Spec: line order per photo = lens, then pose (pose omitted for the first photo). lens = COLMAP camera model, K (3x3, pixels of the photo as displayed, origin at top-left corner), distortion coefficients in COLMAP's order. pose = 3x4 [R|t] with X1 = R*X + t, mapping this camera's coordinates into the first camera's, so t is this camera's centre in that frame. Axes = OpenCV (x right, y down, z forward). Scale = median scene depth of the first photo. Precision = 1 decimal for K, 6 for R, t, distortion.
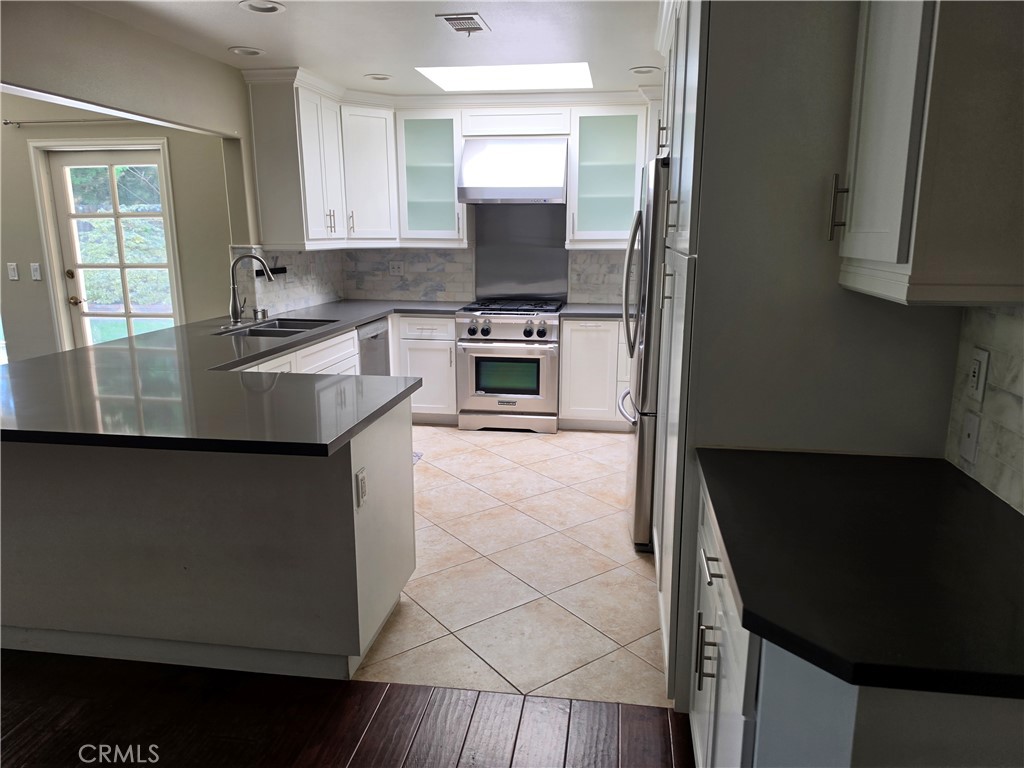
lens RADIAL K [[683.0, 0, 531.8], [0, 683.0, 377.6], [0, 0, 1]] dist [0.082940, -0.135621]
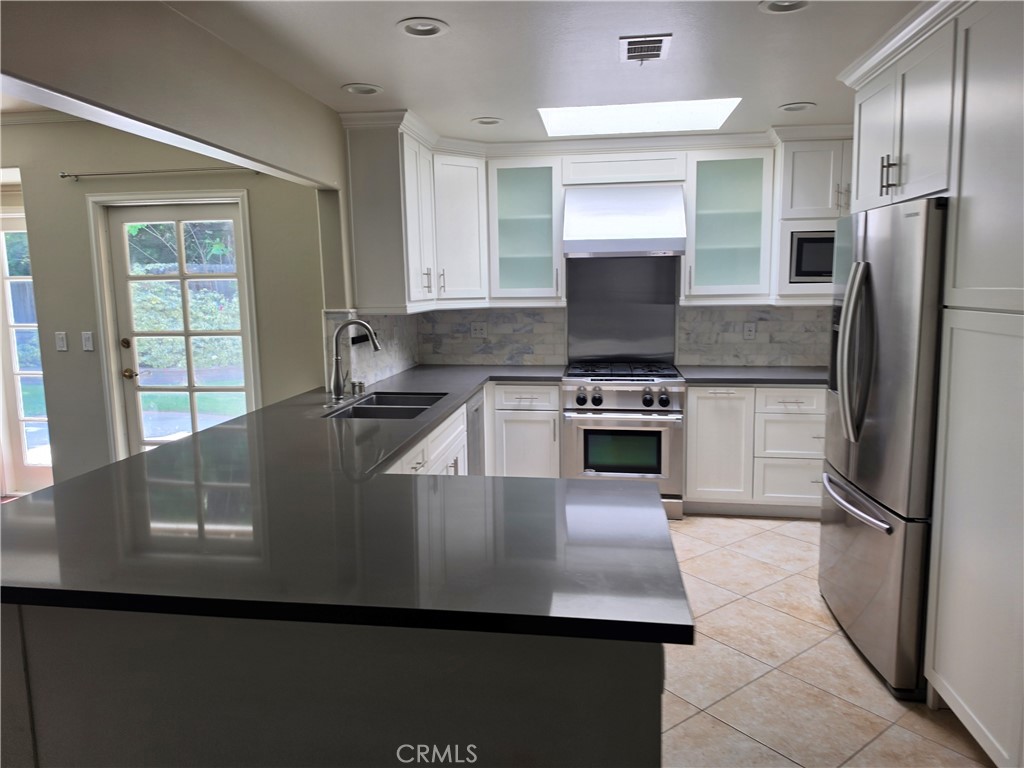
lens RADIAL K [[685.3, 0, 513.5], [0, 685.3, 363.9], [0, 0, 1]] dist [0.099610, -0.136375]
pose [[0.999884, -0.014509, -0.004584, -0.168028], [0.014009, 0.995393, -0.094855, -0.032268], [0.005939, 0.094780, 0.995481, 0.121734]]
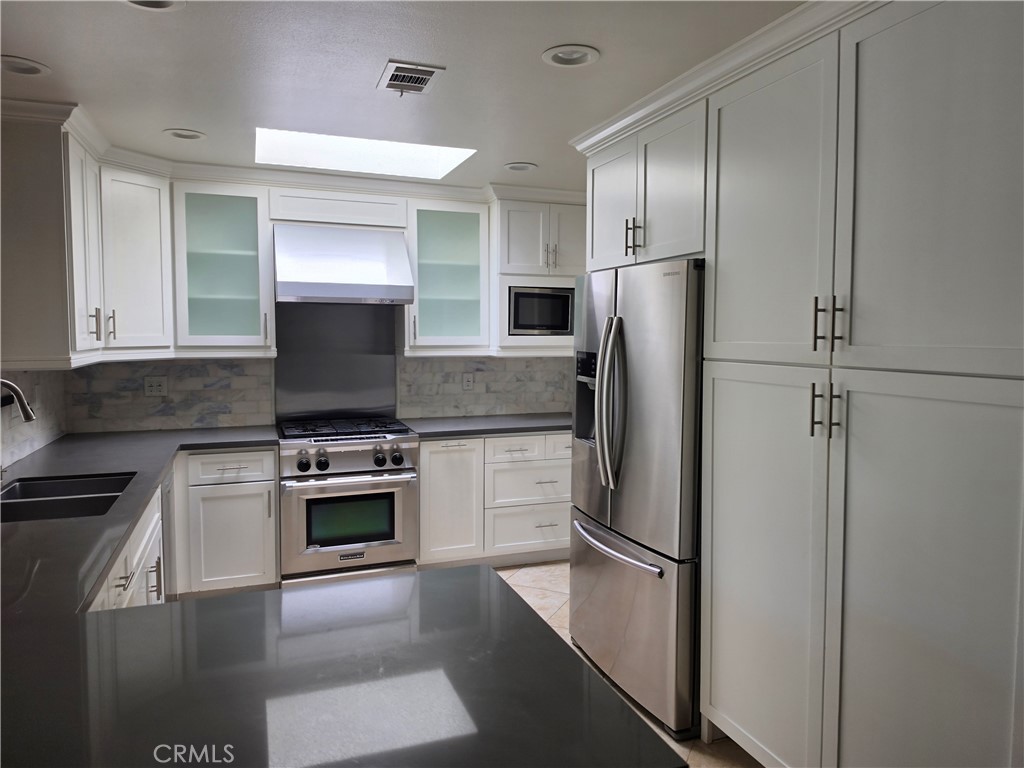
lens RADIAL K [[685.3, 0, 513.5], [0, 685.3, 363.9], [0, 0, 1]] dist [0.099610, -0.136375]
pose [[0.882760, -0.022743, 0.469273, -0.236935], [0.098224, 0.985689, -0.137001, -0.051046], [-0.459441, 0.167033, 0.872361, 0.207296]]
